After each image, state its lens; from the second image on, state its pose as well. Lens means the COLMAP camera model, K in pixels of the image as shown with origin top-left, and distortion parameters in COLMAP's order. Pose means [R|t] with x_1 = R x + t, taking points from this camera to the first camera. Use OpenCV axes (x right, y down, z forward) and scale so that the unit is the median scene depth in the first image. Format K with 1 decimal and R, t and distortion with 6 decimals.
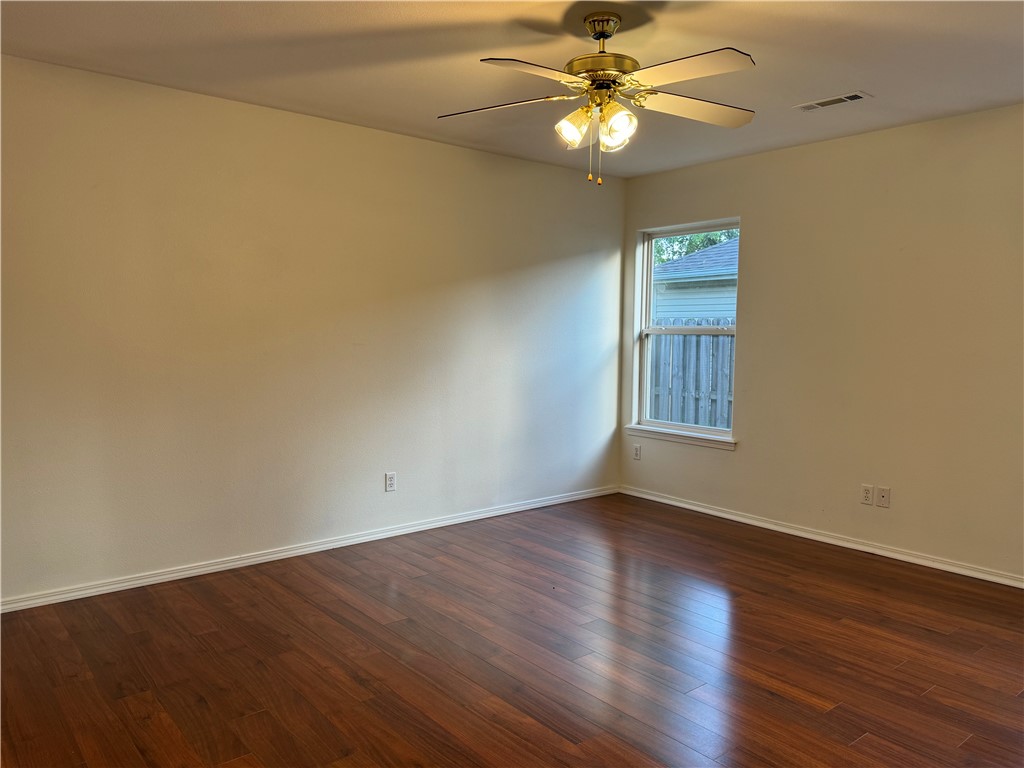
lens RADIAL K [[745.3, 0, 512.3], [0, 745.3, 384.3], [0, 0, 1]] dist [0.041112, -0.034169]
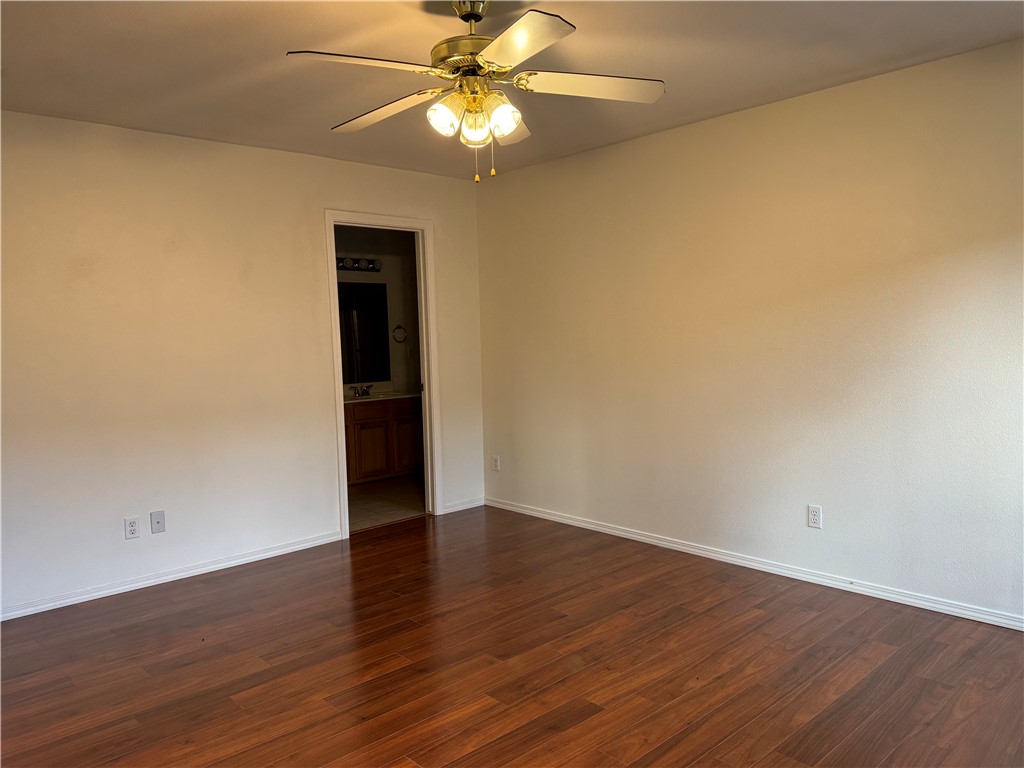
lens RADIAL K [[745.3, 0, 512.5], [0, 745.3, 384.1], [0, 0, 1]] dist [0.041112, -0.034169]
pose [[0.057112, 0.064492, -0.996283, 0.748186], [-0.044775, 0.997073, 0.061976, -0.061440], [0.997363, 0.041069, 0.059832, 0.716143]]
